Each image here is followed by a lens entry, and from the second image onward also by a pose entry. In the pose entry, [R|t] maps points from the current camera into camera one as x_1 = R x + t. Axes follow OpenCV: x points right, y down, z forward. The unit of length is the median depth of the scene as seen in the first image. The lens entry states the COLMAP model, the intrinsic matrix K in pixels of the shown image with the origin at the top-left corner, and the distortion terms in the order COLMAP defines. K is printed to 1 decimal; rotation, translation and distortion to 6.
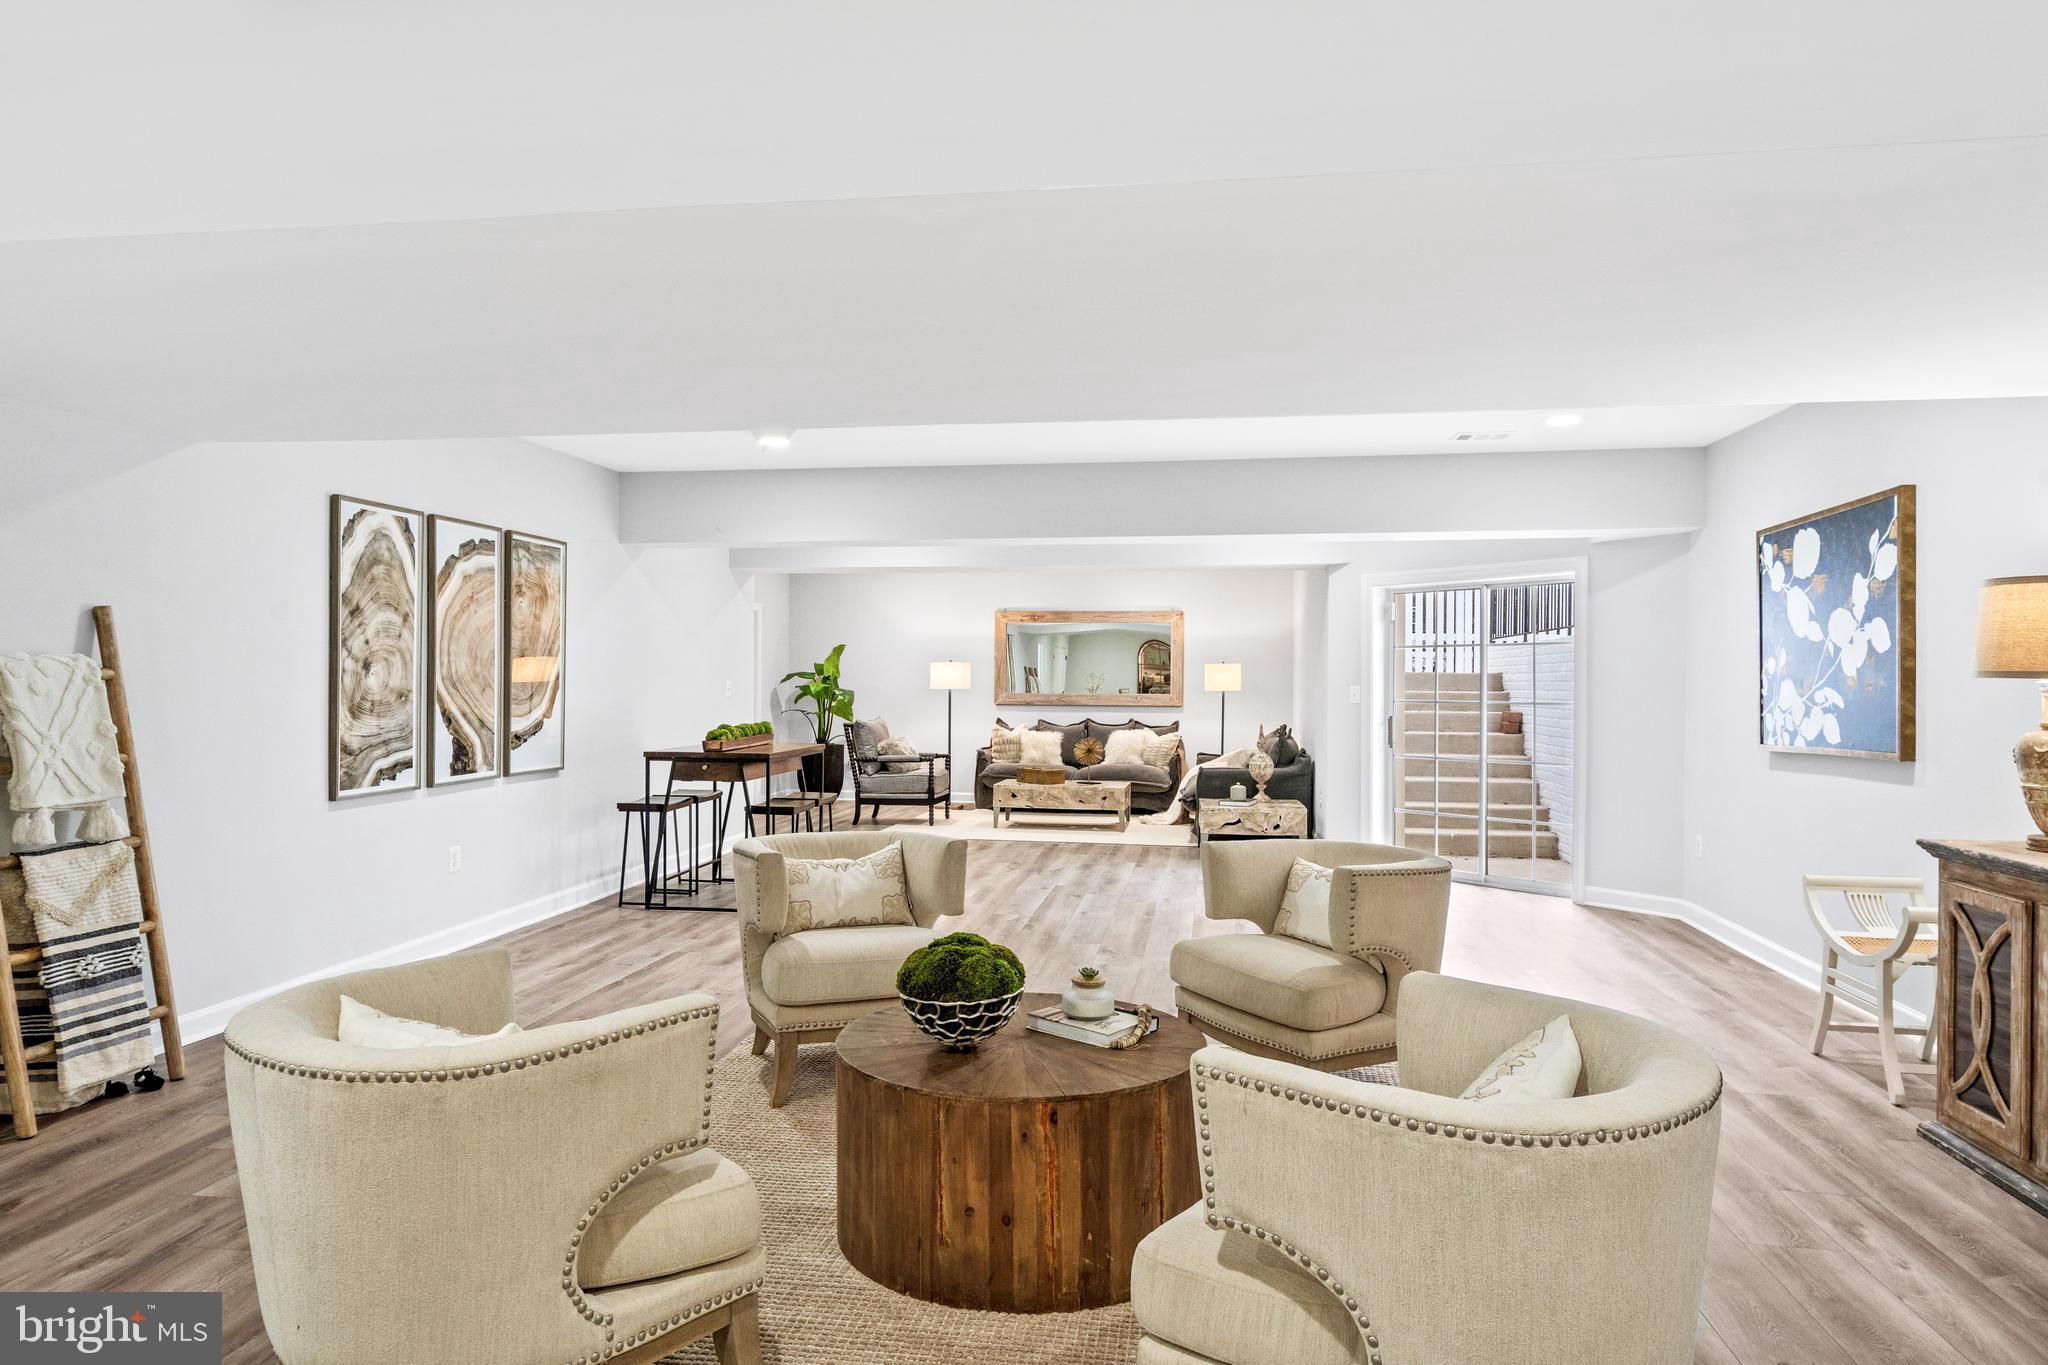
lens RADIAL K [[1292.6, 0, 1014.2], [0, 1292.6, 694.1], [0, 0, 1]] dist [0.006044, 0.004381]
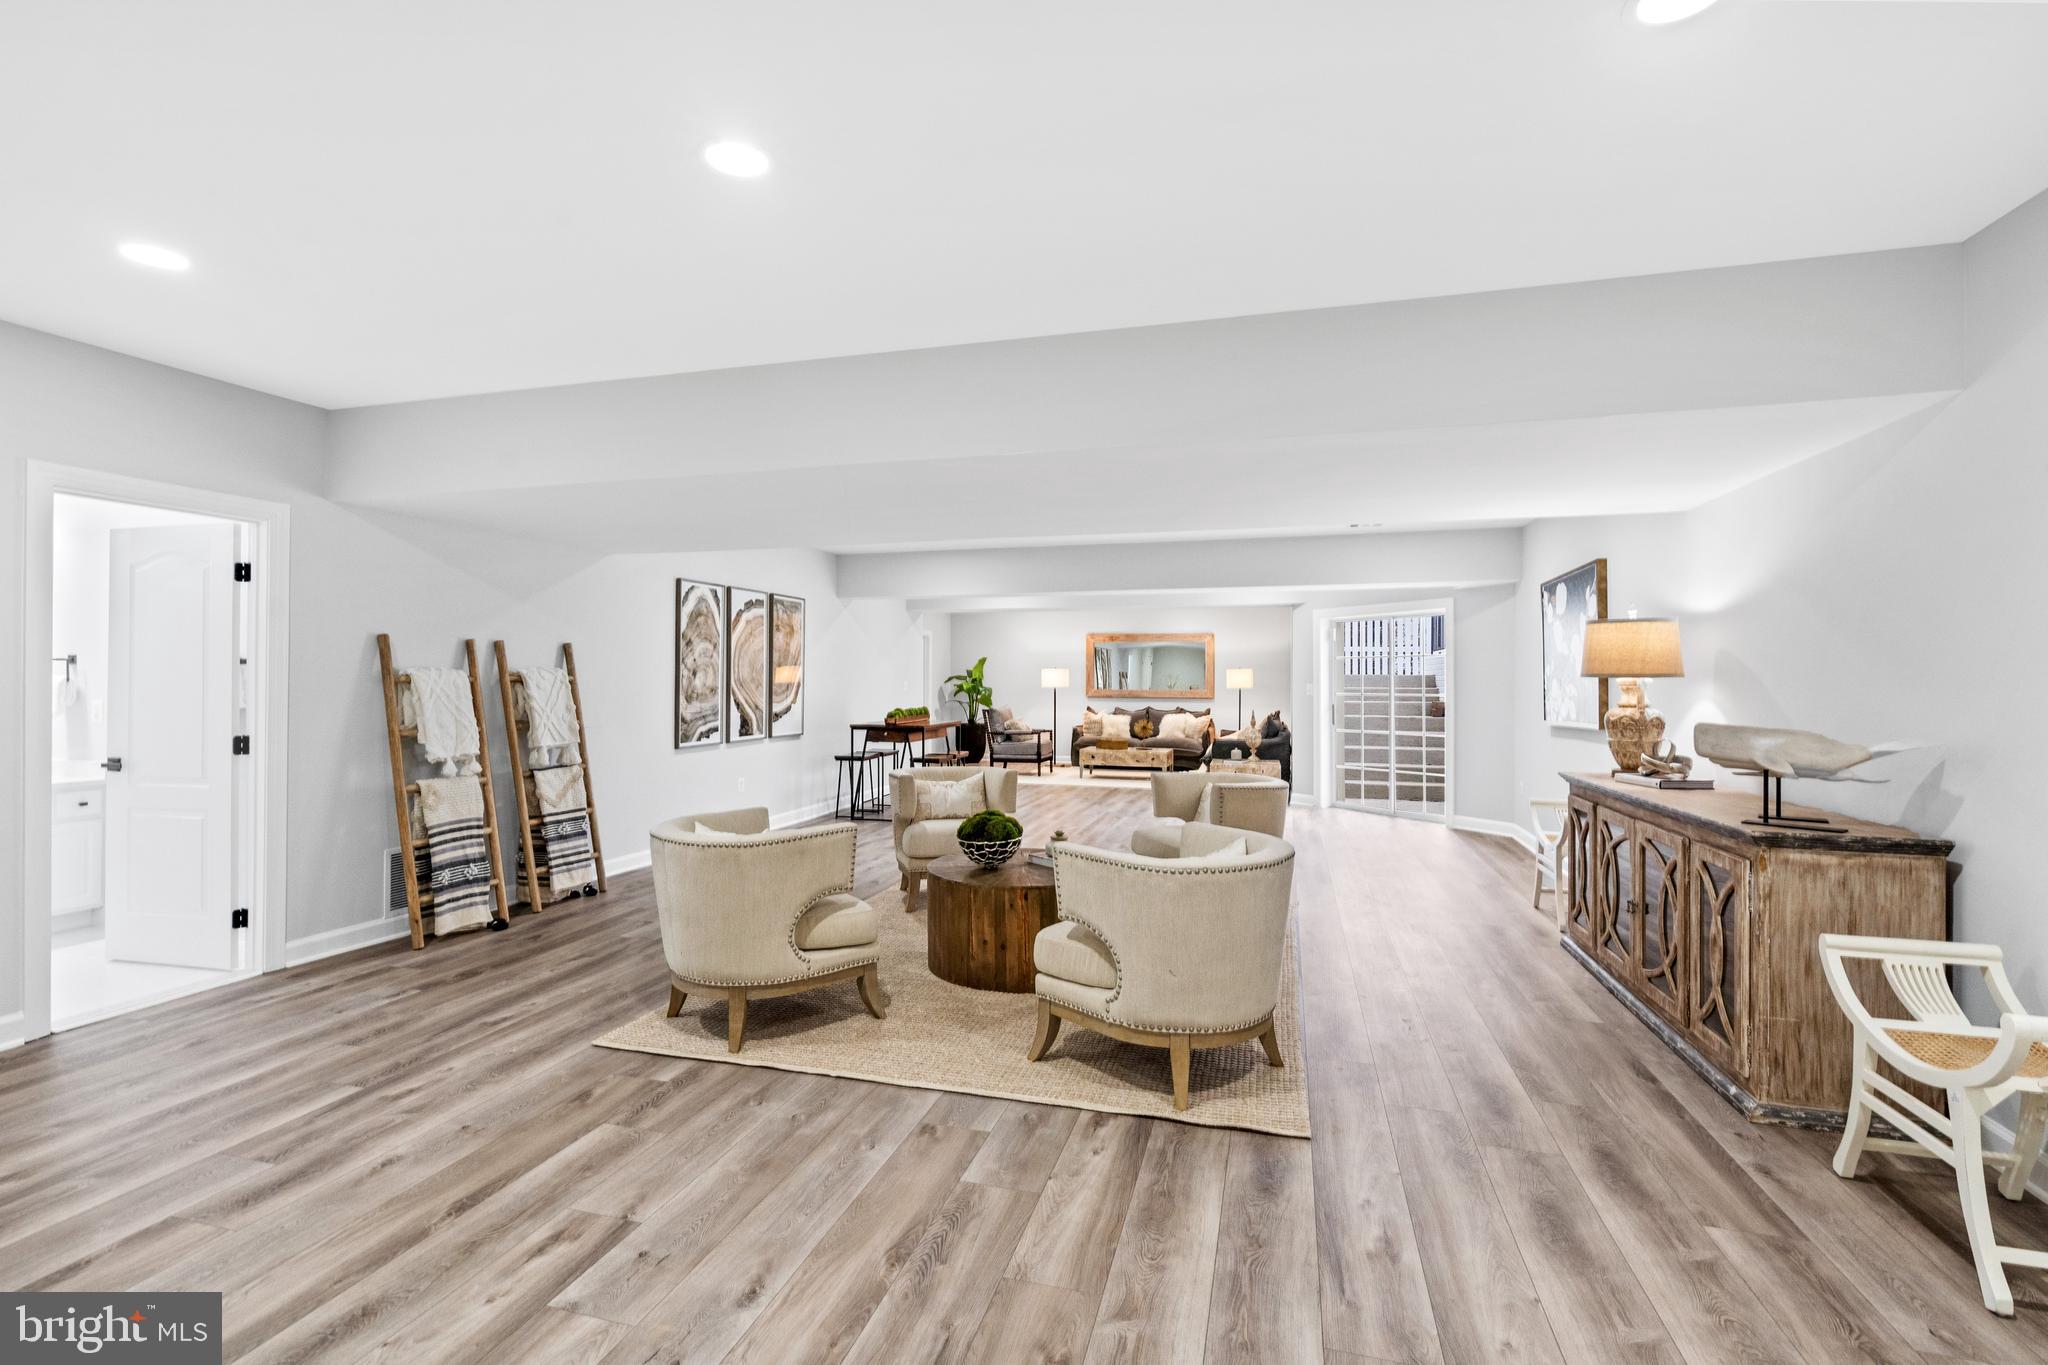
lens RADIAL K [[946.5, 0, 1010.1], [0, 946.5, 679.6], [0, 0, 1]] dist [-0.000968, 0.000216]
pose [[0.991638, -0.002823, -0.129019, 0.074468], [0.001199, 0.999919, -0.012657, 0.002700], [0.129044, 0.012396, 0.991561, -0.178171]]
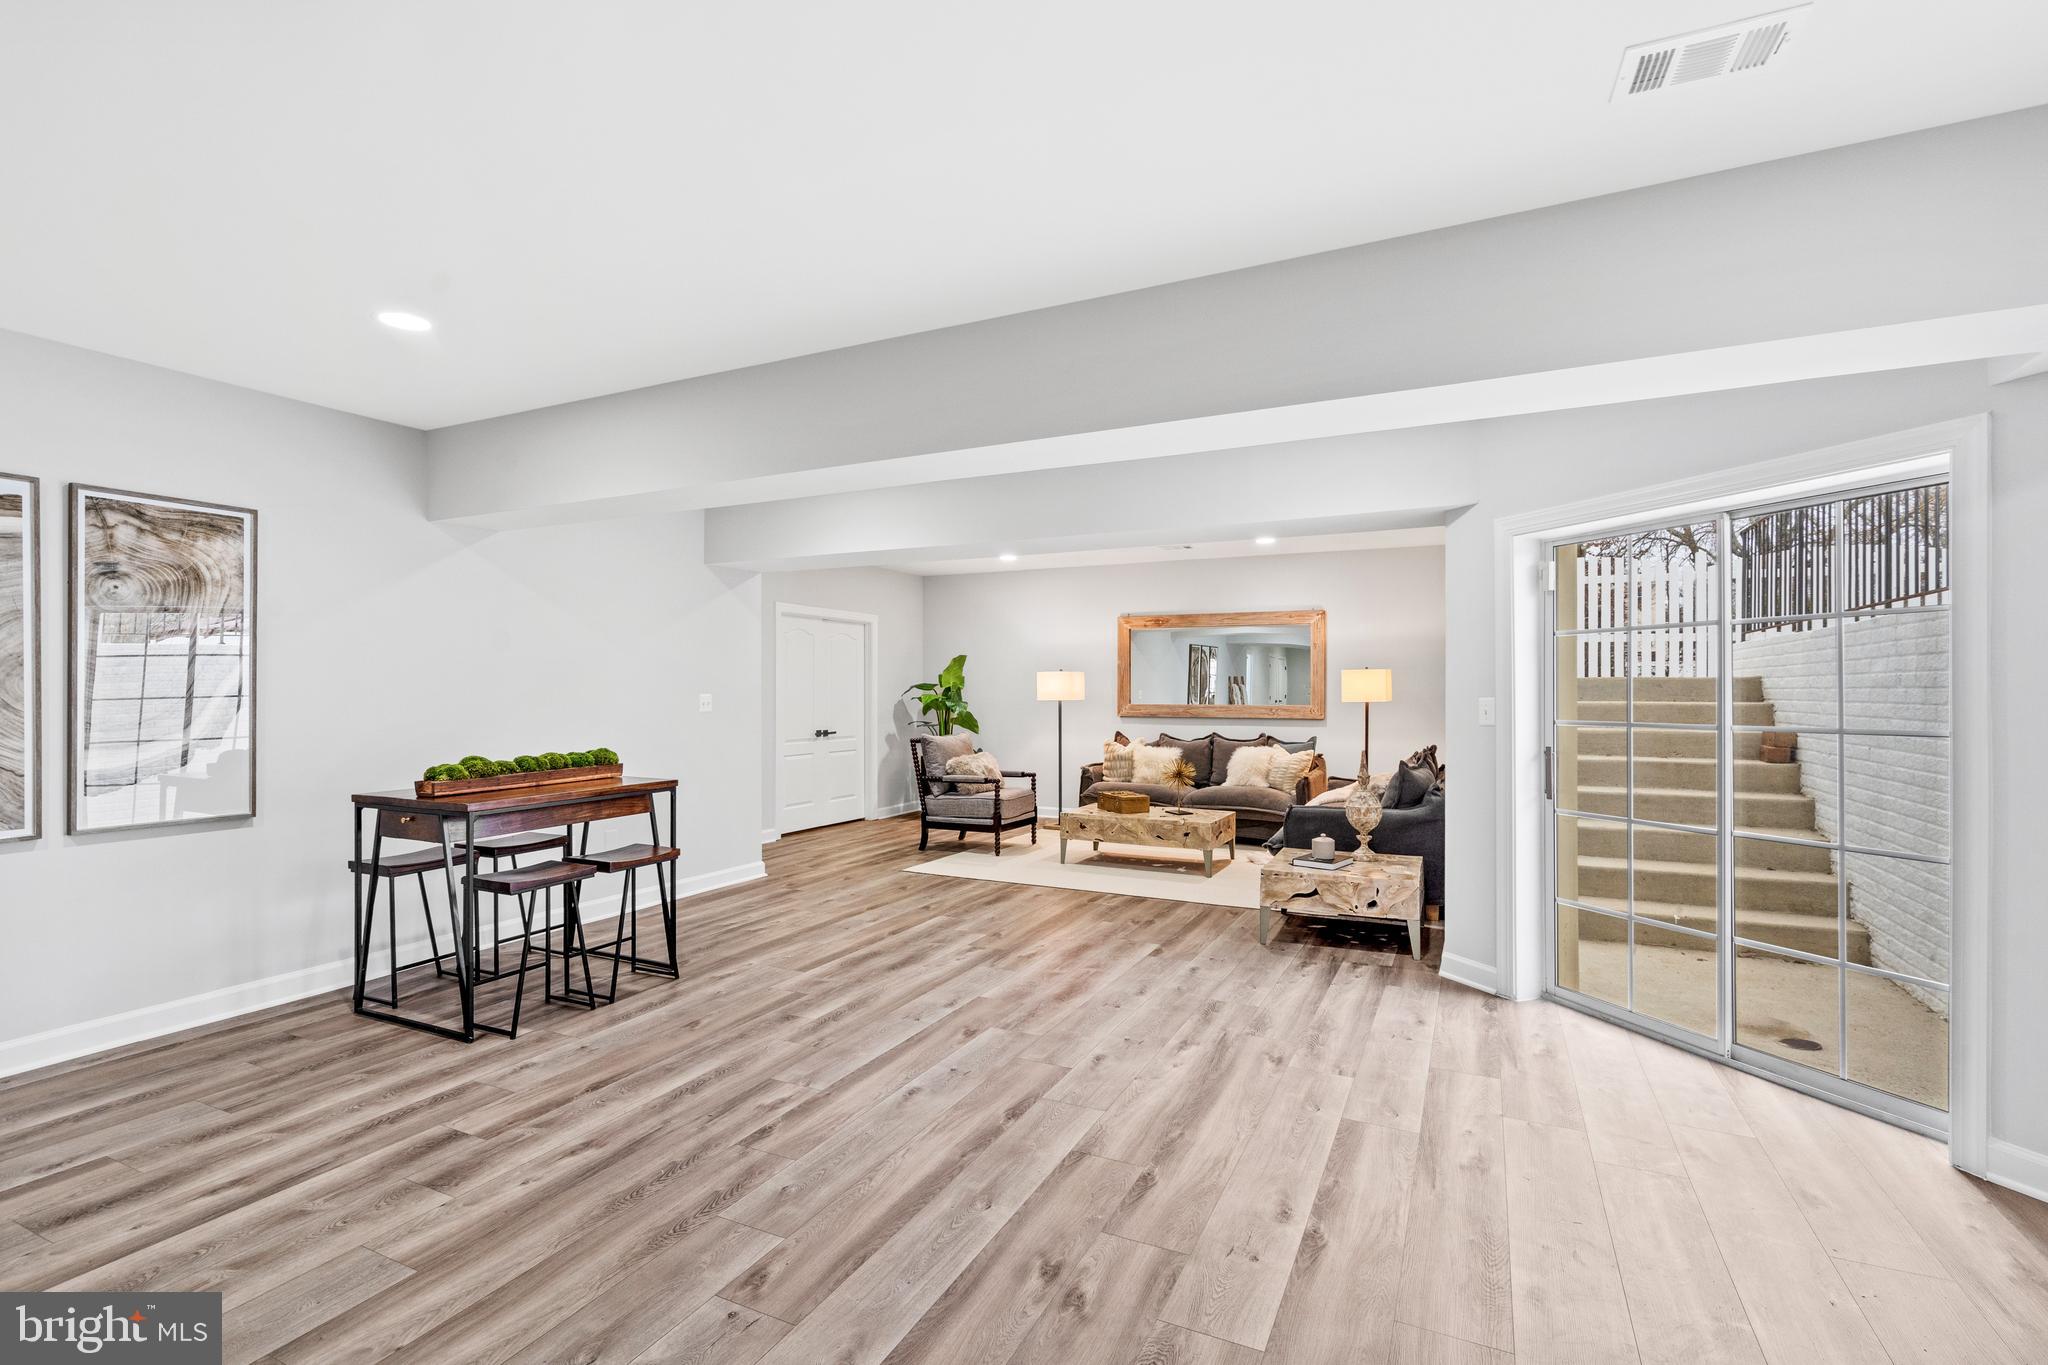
lens RADIAL K [[946.5, 0, 1015.2], [0, 946.5, 693.5], [0, 0, 1]] dist [-0.000968, 0.000216]
pose [[0.953989, -0.006035, -0.299782, 0.230423], [0.003850, 0.999962, -0.007880, -0.006785], [0.299818, 0.006363, 0.953975, 0.620064]]
